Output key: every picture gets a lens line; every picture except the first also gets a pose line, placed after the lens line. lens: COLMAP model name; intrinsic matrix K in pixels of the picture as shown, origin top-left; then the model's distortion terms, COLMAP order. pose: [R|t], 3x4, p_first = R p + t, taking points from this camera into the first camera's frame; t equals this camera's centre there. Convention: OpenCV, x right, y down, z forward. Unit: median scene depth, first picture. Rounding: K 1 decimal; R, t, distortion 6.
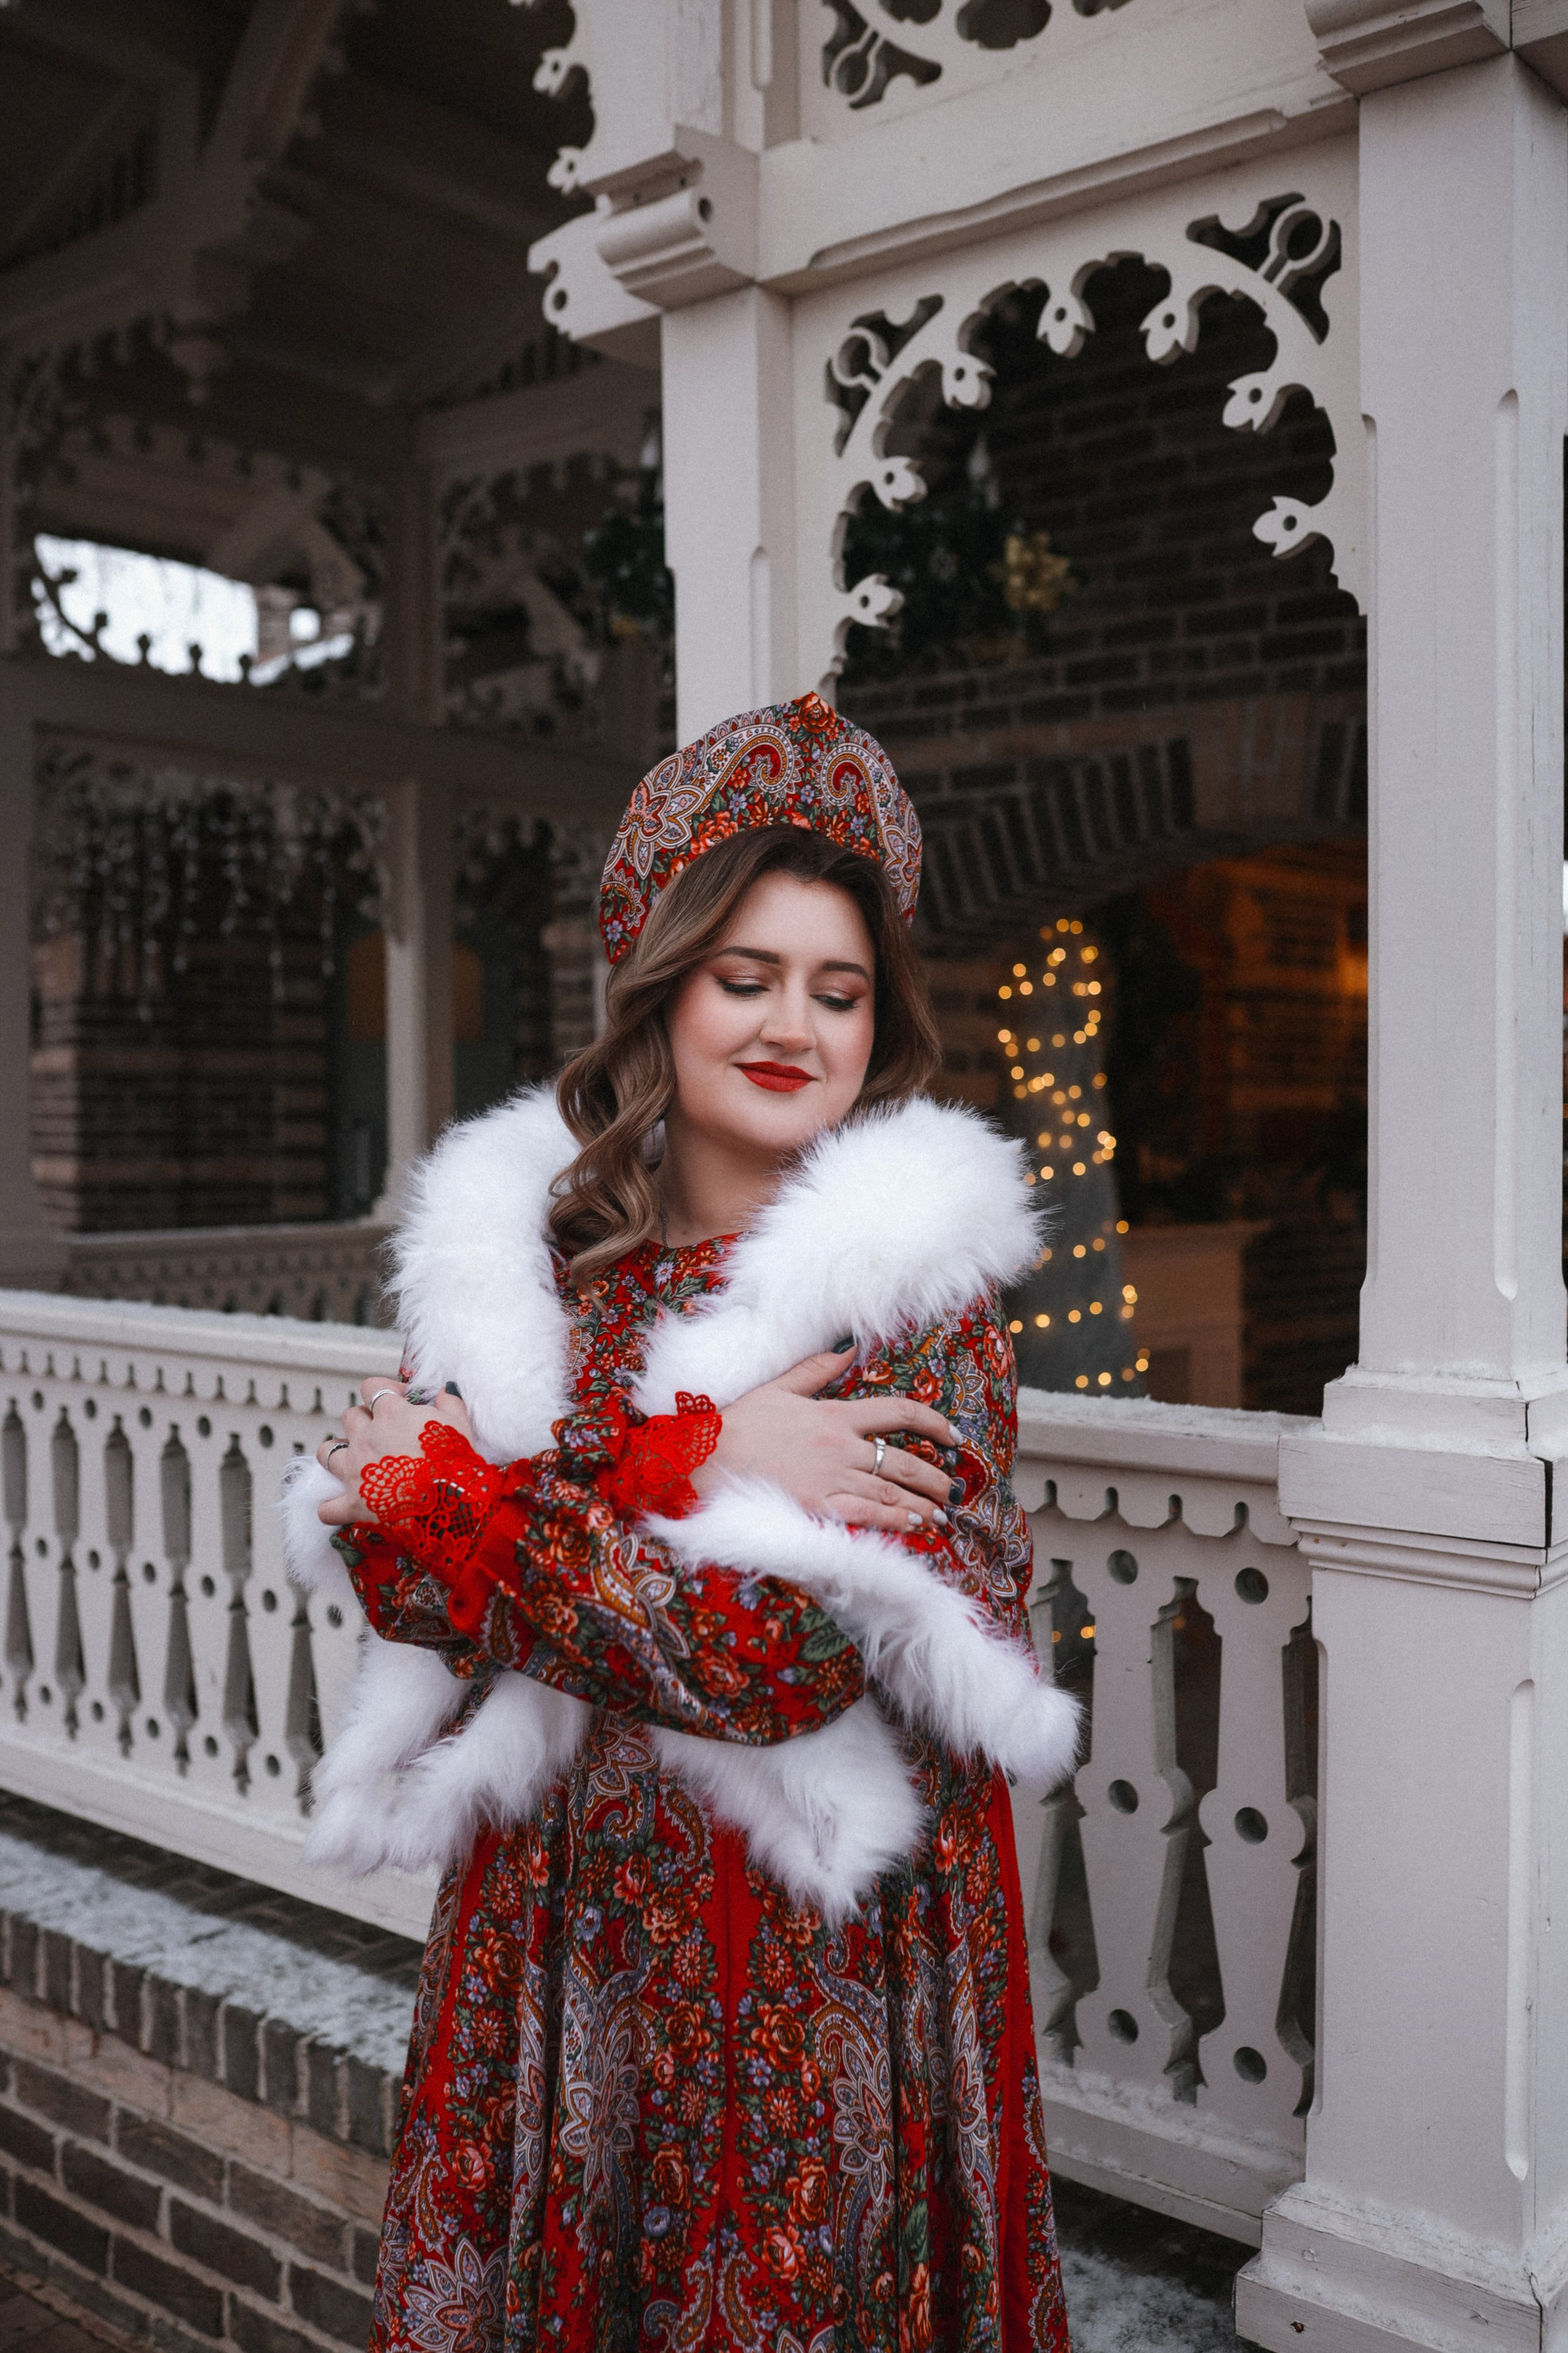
lens RADIAL K [[2256.1, 0, 841.4], [0, 2256.1, 1152.8], [0, 0, 1]] dist [-0.011542, 0.000000]
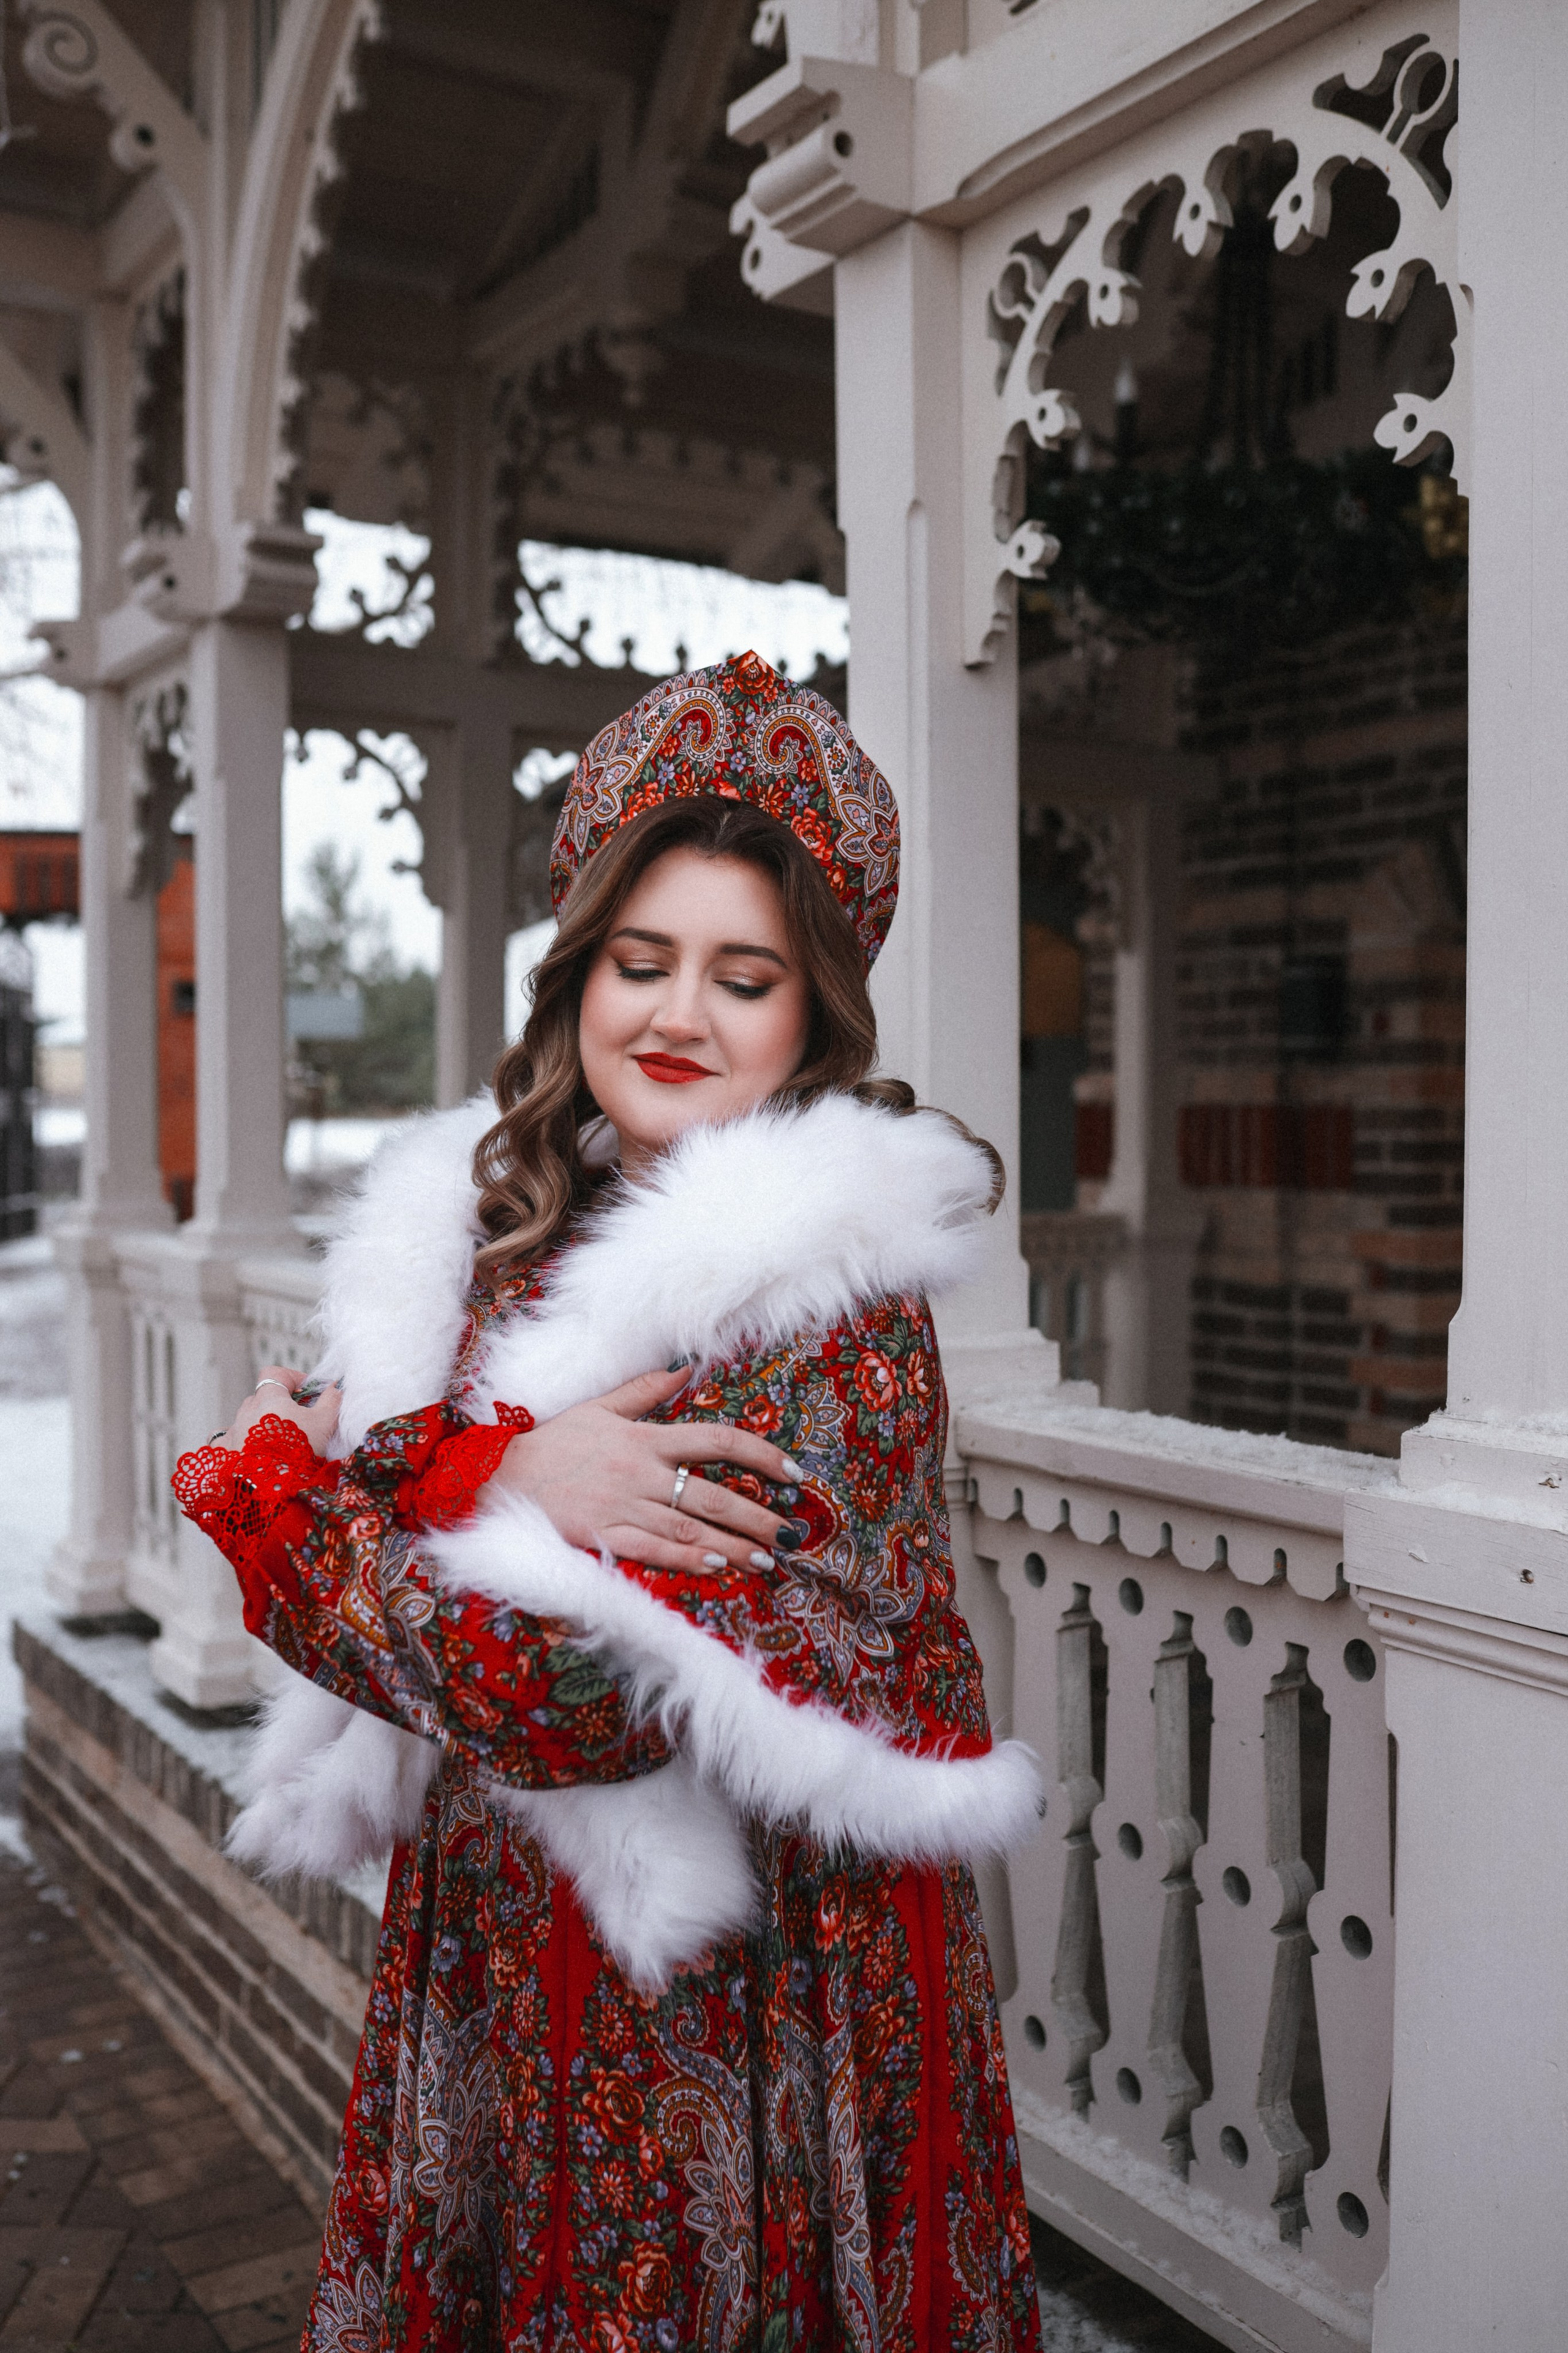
lens RADIAL K [[2256.1, 0, 800.8], [0, 2256.1, 1157.3], [0, 0, 1]] dist [-0.011542, 0.000000]
pose [[0.945960, 0.017802, -0.323795, 0.257939], [-0.015632, 0.999835, 0.009301, -0.005672], [0.323907, -0.003737, 0.946081, 0.115375]]
